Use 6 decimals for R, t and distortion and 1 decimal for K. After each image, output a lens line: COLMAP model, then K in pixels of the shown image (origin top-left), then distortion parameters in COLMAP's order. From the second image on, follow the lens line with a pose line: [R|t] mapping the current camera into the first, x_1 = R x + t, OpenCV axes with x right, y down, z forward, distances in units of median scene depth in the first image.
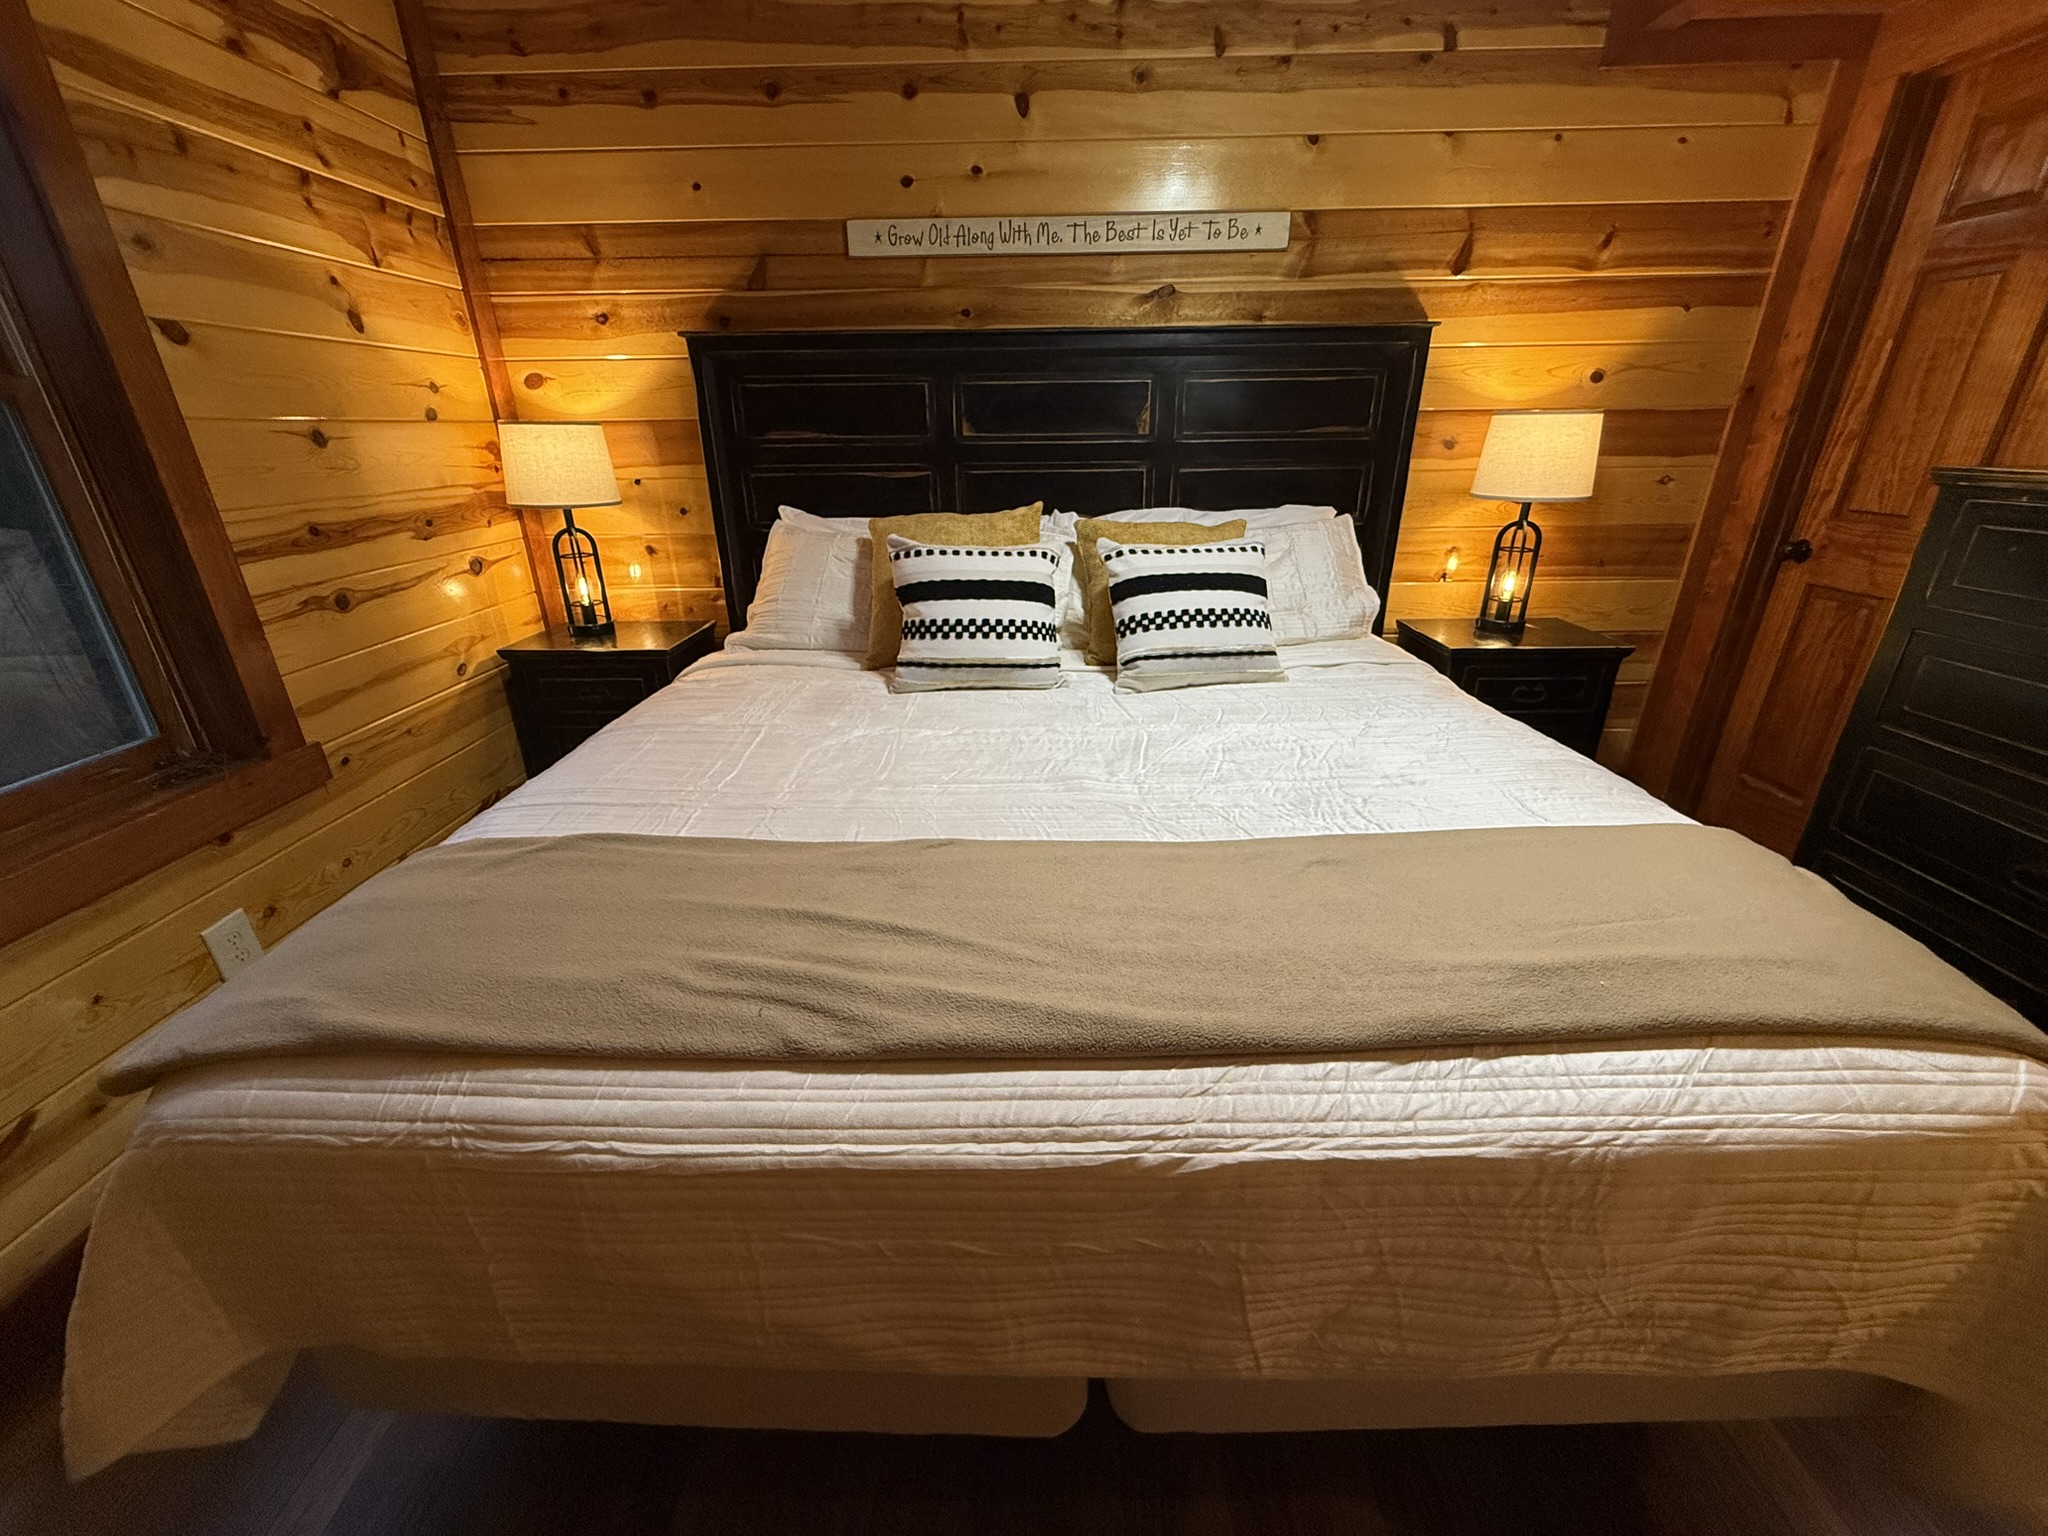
lens RADIAL K [[820.4, 0, 1021.4], [0, 820.4, 768.5], [0, 0, 1]] dist [0.001615, -0.000390]
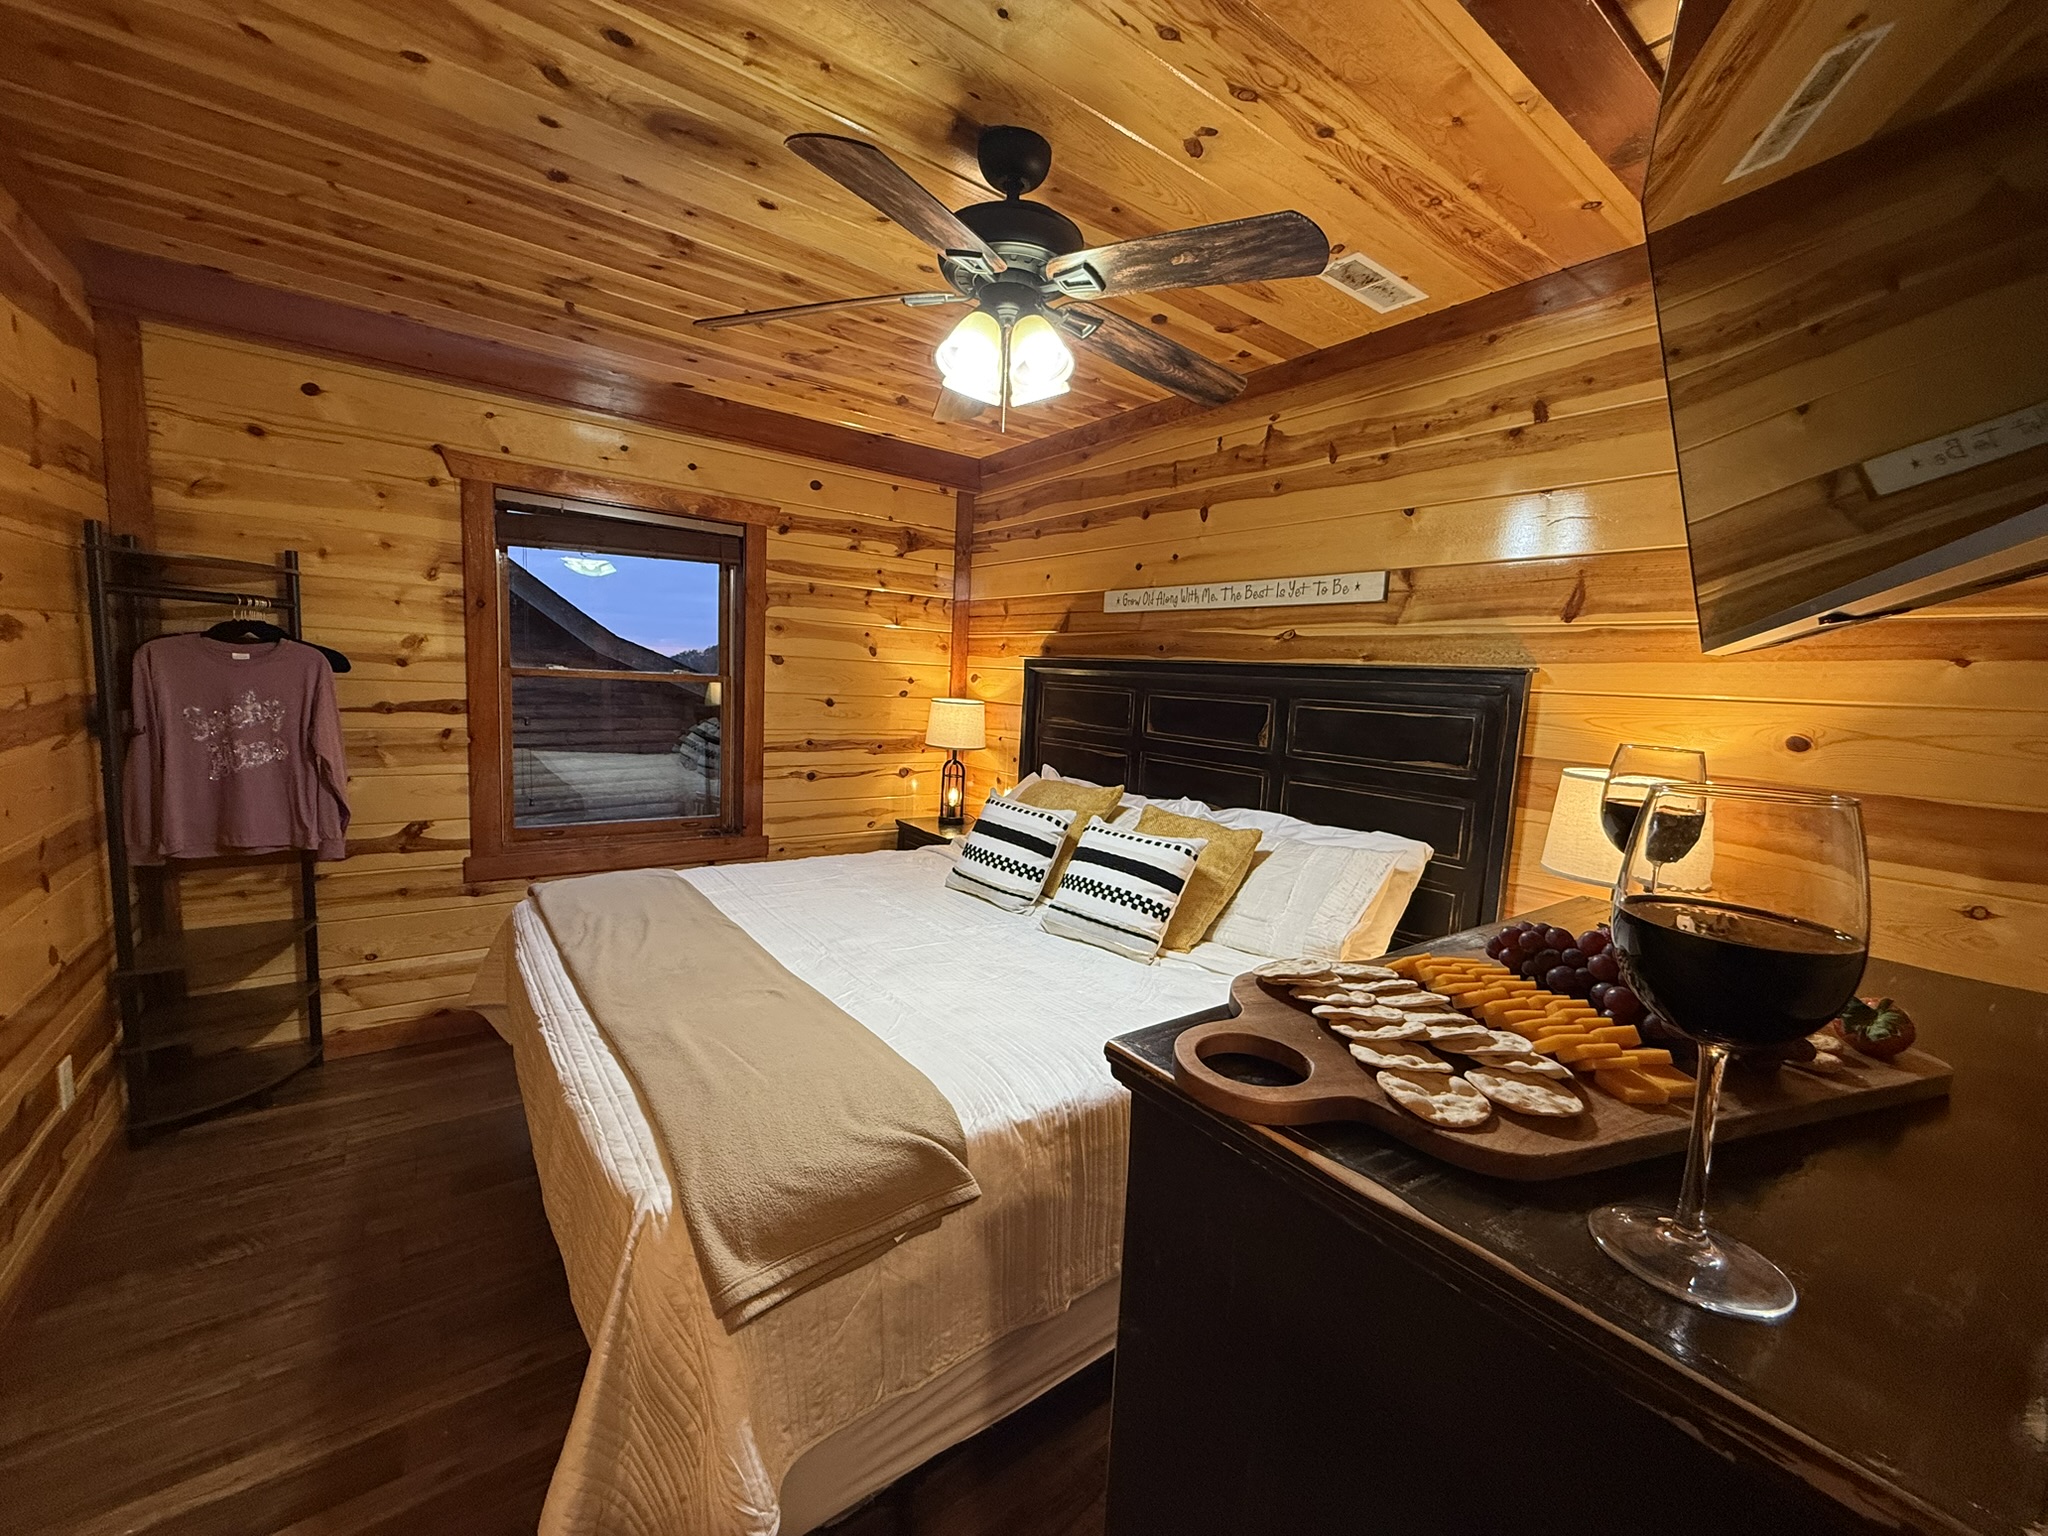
lens RADIAL K [[820.4, 0, 1024.8], [0, 820.4, 768.2], [0, 0, 1]] dist [0.001615, -0.000390]
pose [[0.611010, 0.132903, -0.780386, 0.907688], [-0.361044, 0.924092, -0.125306, -0.132459], [0.704495, 0.358317, 0.612614, 0.099068]]
